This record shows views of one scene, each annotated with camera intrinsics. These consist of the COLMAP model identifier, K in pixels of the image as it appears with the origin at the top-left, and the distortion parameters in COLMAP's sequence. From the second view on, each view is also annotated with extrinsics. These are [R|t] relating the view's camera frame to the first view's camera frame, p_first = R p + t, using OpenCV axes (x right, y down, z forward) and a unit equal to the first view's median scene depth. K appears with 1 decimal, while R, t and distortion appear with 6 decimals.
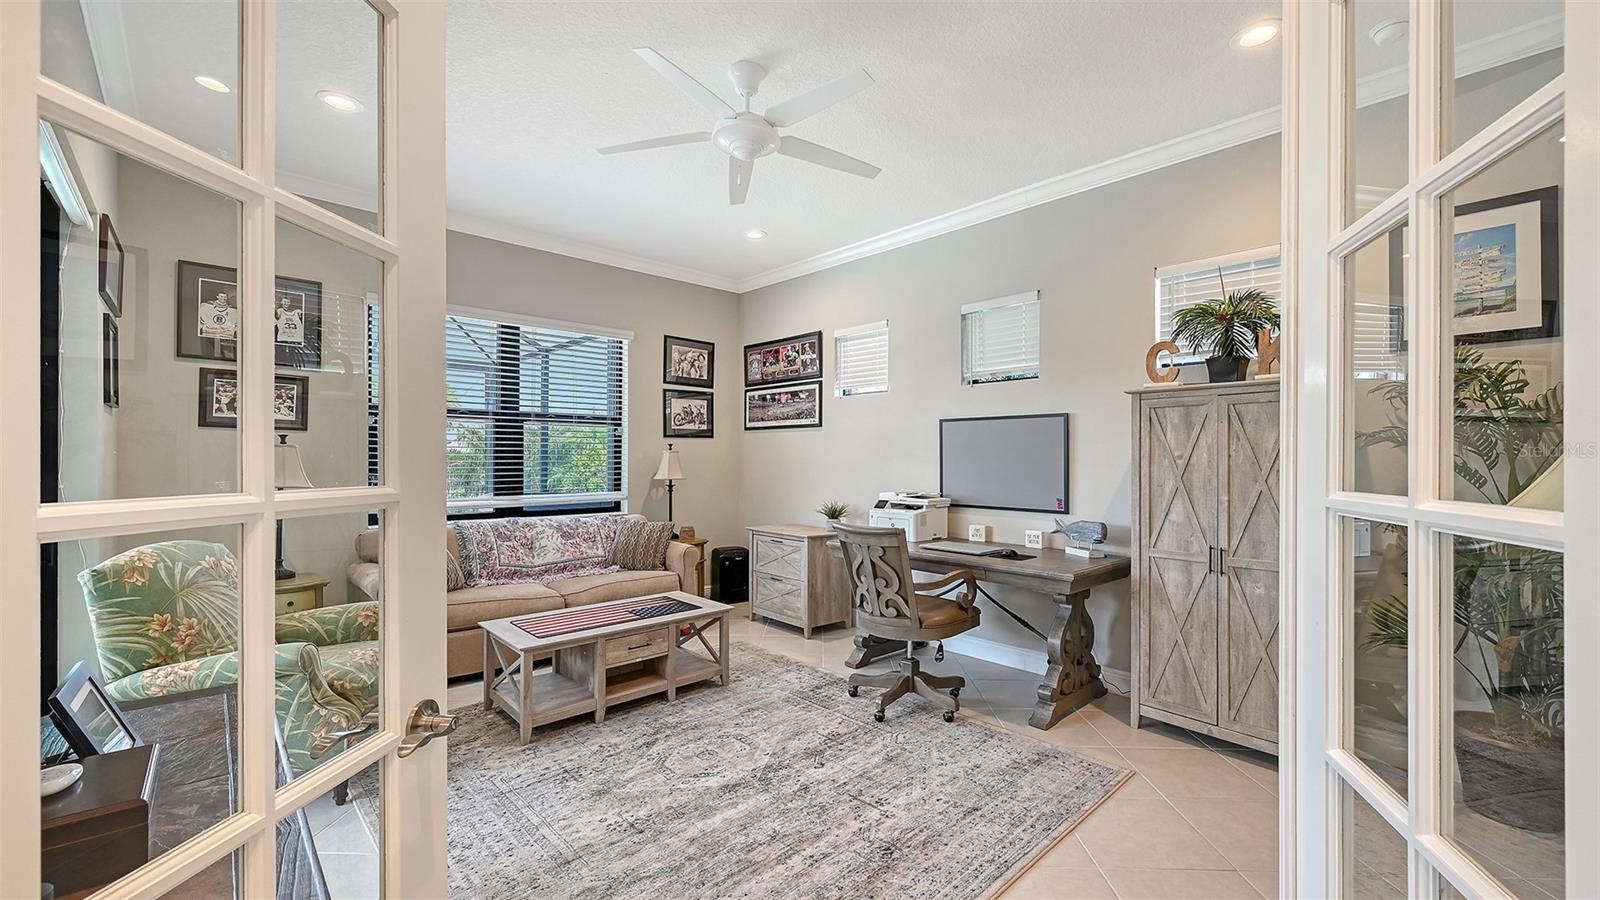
lens RADIAL K [[640.9, 0, 811.5], [0, 640.9, 460.8], [0, 0, 1]] dist [-0.004612, 0.000828]
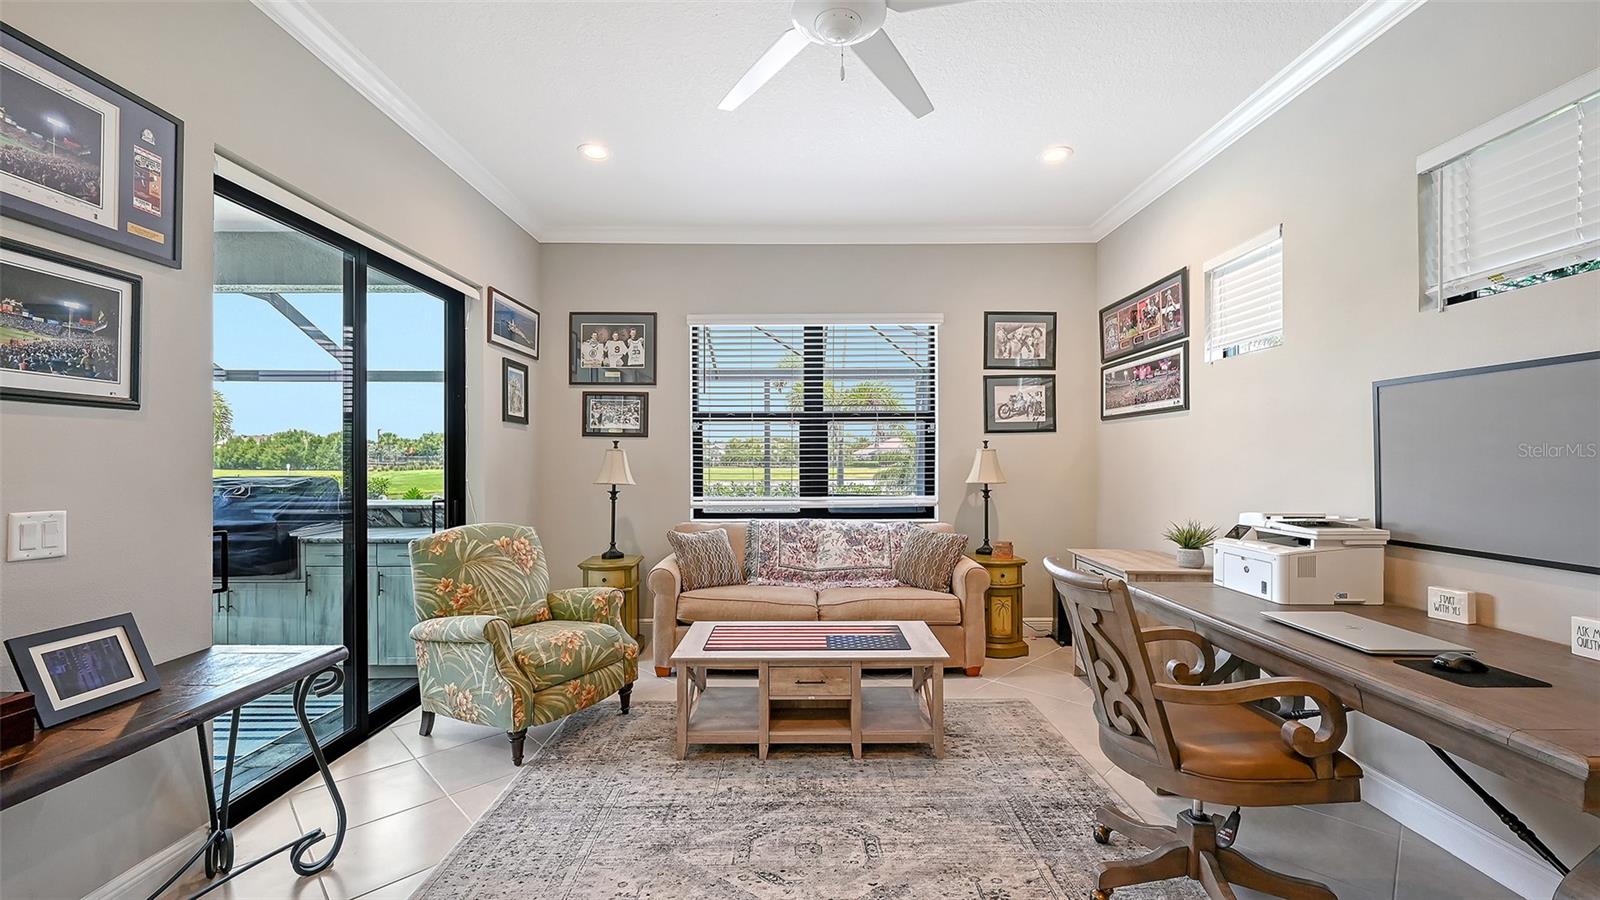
lens RADIAL K [[640.9, 0, 811.5], [0, 640.9, 460.8], [0, 0, 1]] dist [-0.004612, 0.000828]
pose [[0.725731, -0.004746, -0.687962, 0.216846], [0.003404, 0.999989, -0.003308, 0.001948], [0.687970, 0.000059, 0.725739, 0.273792]]
